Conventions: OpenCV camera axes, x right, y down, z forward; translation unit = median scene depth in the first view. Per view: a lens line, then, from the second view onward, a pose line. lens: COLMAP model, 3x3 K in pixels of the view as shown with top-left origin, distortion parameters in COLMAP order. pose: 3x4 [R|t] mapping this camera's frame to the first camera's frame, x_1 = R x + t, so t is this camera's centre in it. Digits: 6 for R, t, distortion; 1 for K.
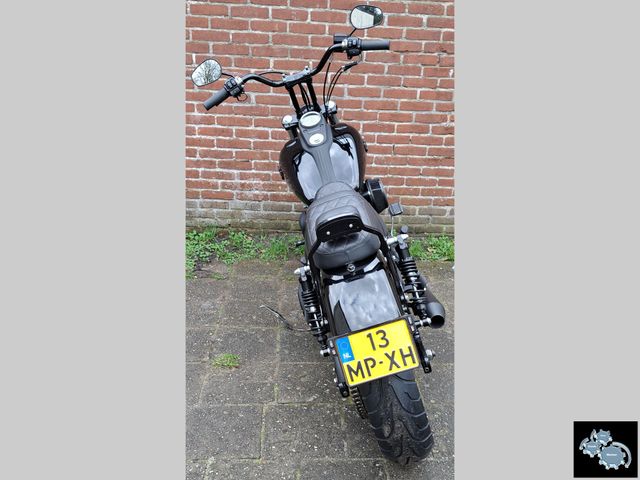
lens RADIAL K [[540.9, 0, 336.7], [0, 540.9, 310.5], [0, 0, 1]] dist [0.083358, -0.110828]
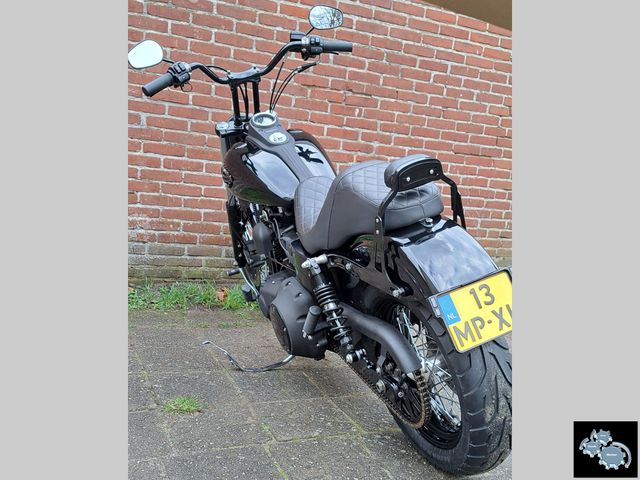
lens RADIAL K [[615.8, 0, 336.9], [0, 615.8, 297.8], [0, 0, 1]] dist [0.105002, -0.152839]
pose [[0.935465, -0.026823, 0.352400, -0.296188], [0.104719, 0.973376, -0.203896, 0.142599], [-0.337548, 0.227641, 0.913368, 0.114646]]
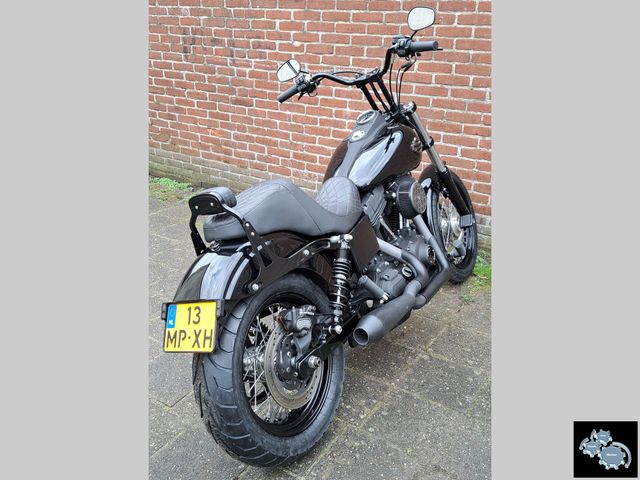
lens RADIAL K [[547.3, 0, 322.1], [0, 547.3, 253.8], [0, 0, 1]] dist [0.101456, -0.156747]
pose [[0.801084, 0.207507, -0.561431, 0.509149], [-0.265878, 0.963728, -0.023172, -0.059856], [0.536259, 0.167835, 0.827199, 0.154621]]
